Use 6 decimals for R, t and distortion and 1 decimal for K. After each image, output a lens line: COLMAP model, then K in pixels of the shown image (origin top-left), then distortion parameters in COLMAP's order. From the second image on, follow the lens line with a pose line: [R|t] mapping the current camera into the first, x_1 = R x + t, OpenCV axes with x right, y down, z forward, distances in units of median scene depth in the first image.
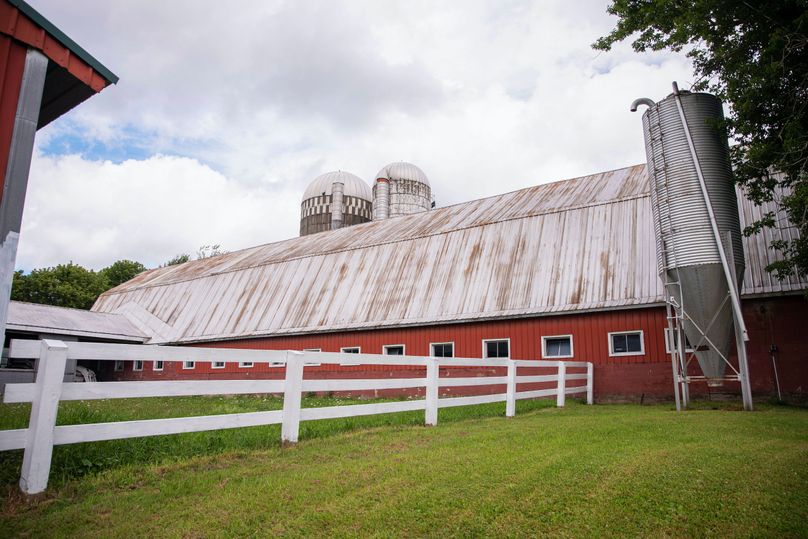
lens RADIAL K [[550.6, 0, 404.0], [0, 550.6, 269.5], [0, 0, 1]] dist [-0.072079, 0.002928]
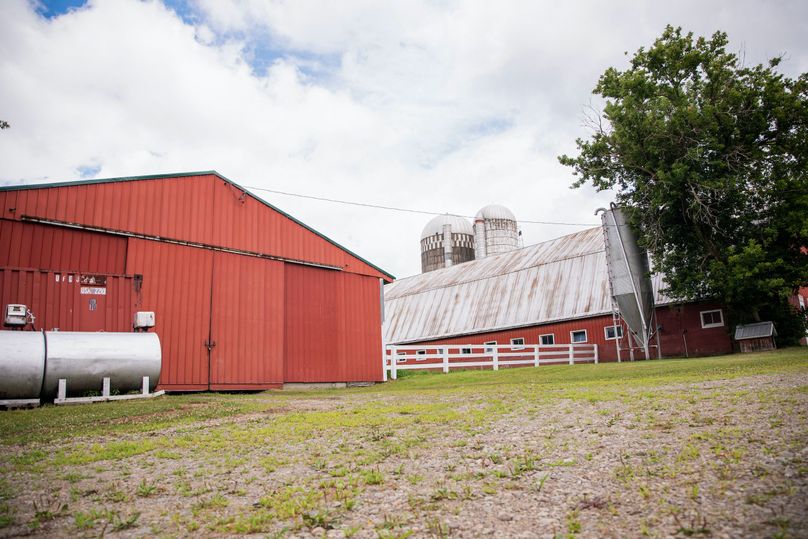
lens RADIAL K [[550.6, 0, 404.0], [0, 550.6, 269.5], [0, 0, 1]] dist [-0.072079, 0.002928]
pose [[0.975175, -0.090951, -0.201897, 0.077688], [0.090491, 0.995831, -0.011526, -0.083521], [0.202103, -0.007030, 0.979339, -0.664131]]
